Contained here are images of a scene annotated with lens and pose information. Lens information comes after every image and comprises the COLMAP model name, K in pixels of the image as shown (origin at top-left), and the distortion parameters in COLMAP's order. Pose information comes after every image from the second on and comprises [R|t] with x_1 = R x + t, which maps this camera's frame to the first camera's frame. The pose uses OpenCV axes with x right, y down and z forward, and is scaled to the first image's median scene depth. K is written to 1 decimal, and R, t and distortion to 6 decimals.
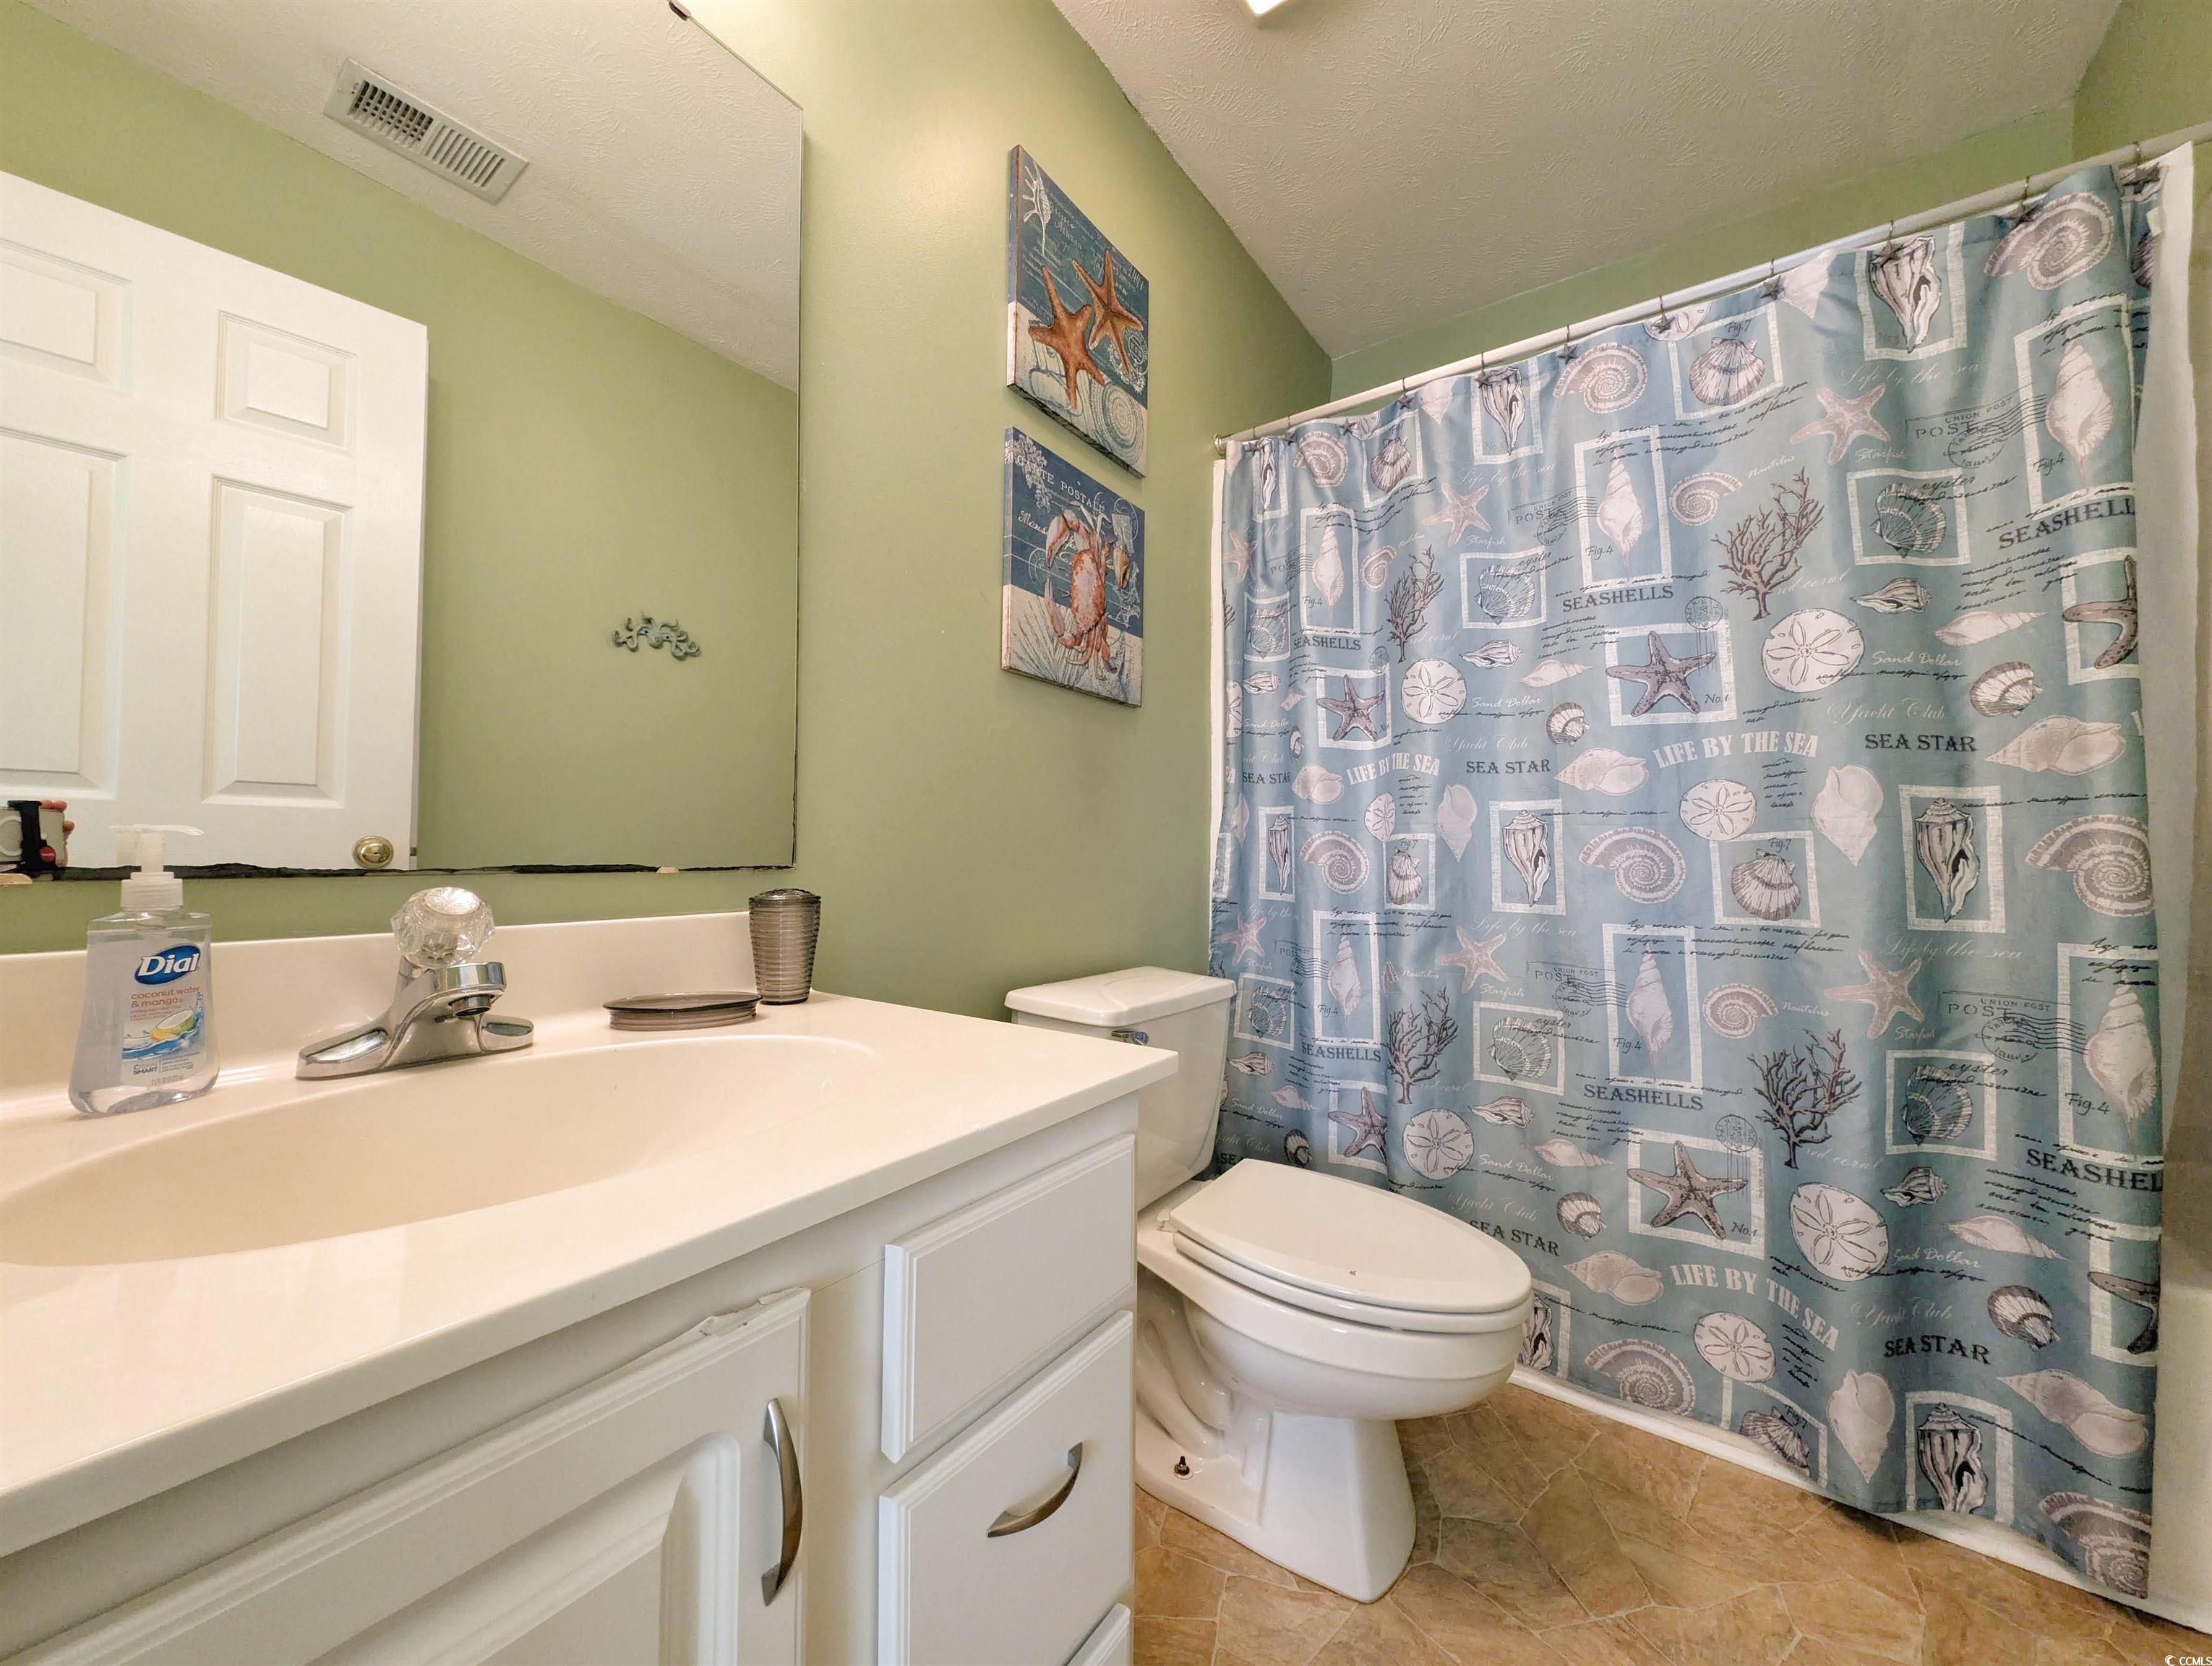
lens RADIAL K [[827.6, 0, 1093.9], [0, 827.6, 838.3], [0, 0, 1]] dist [0.015161, -0.007491]
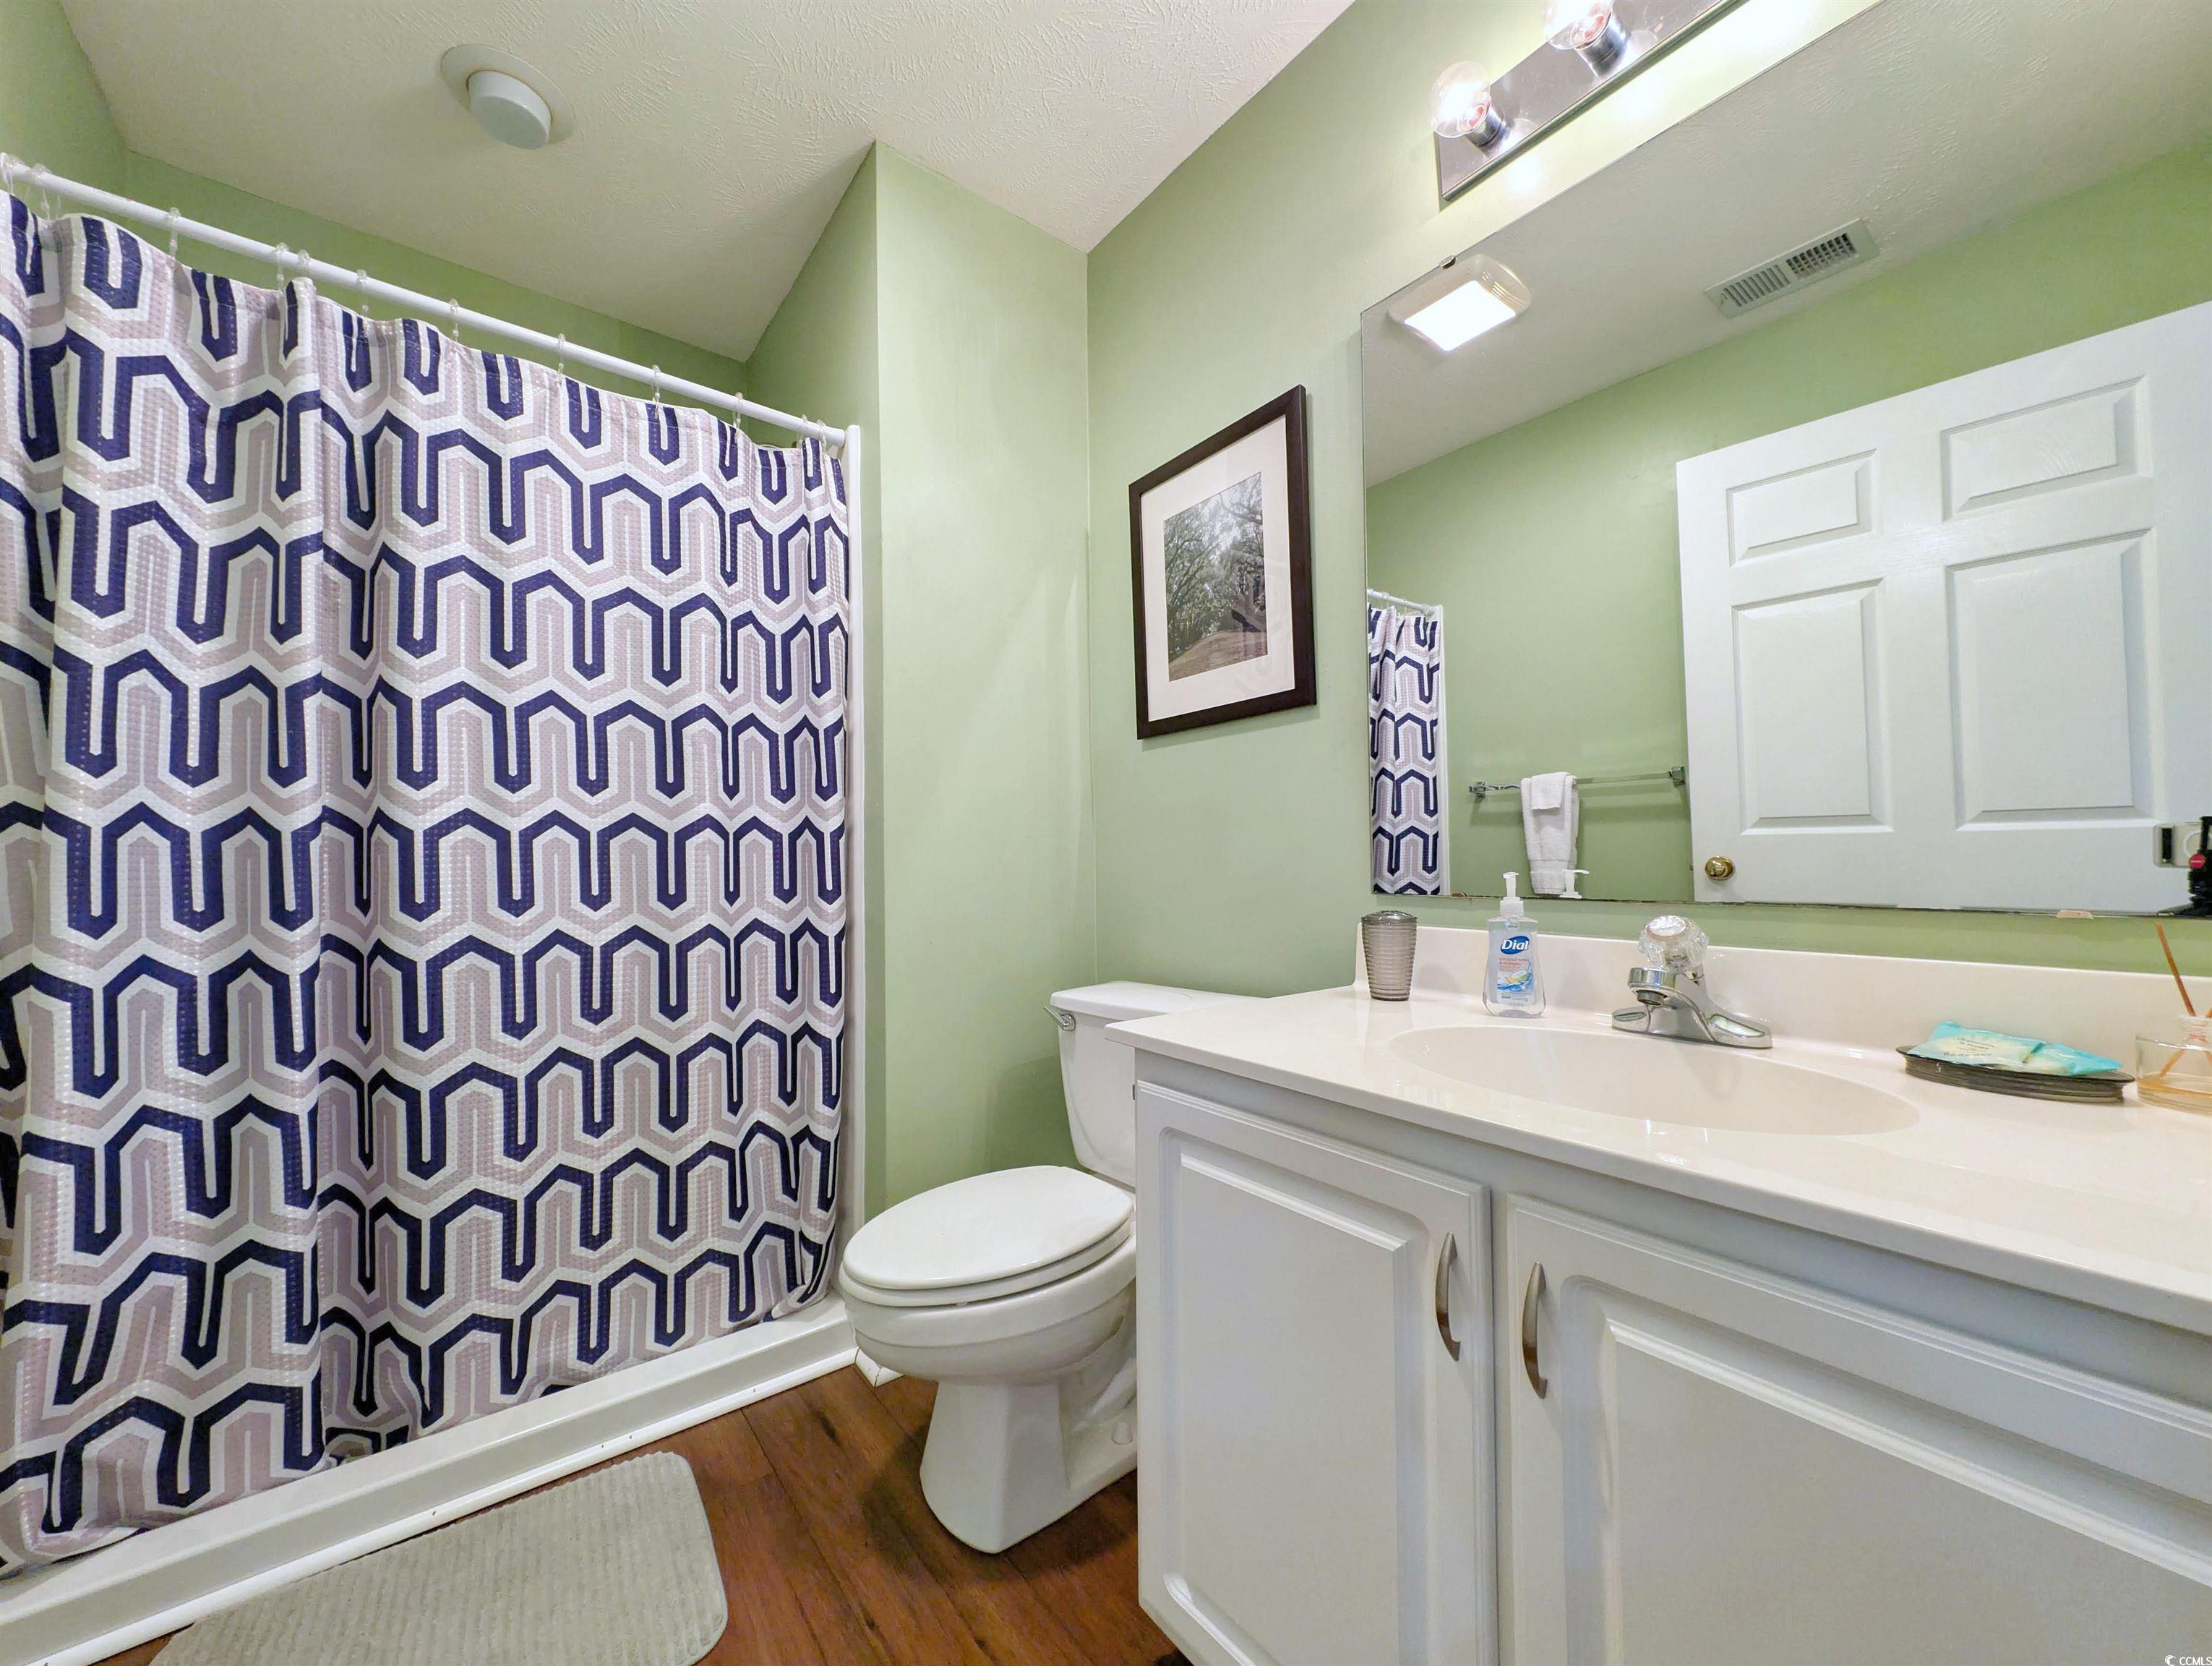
lens RADIAL K [[827.6, 0, 1093.9], [0, 827.6, 838.3], [0, 0, 1]] dist [0.015161, -0.007491]
pose [[-0.276558, -0.034479, -0.960378, 1.030860], [0.023121, 0.998828, -0.042517, -0.038884], [0.960719, -0.033964, -0.275437, 0.575842]]
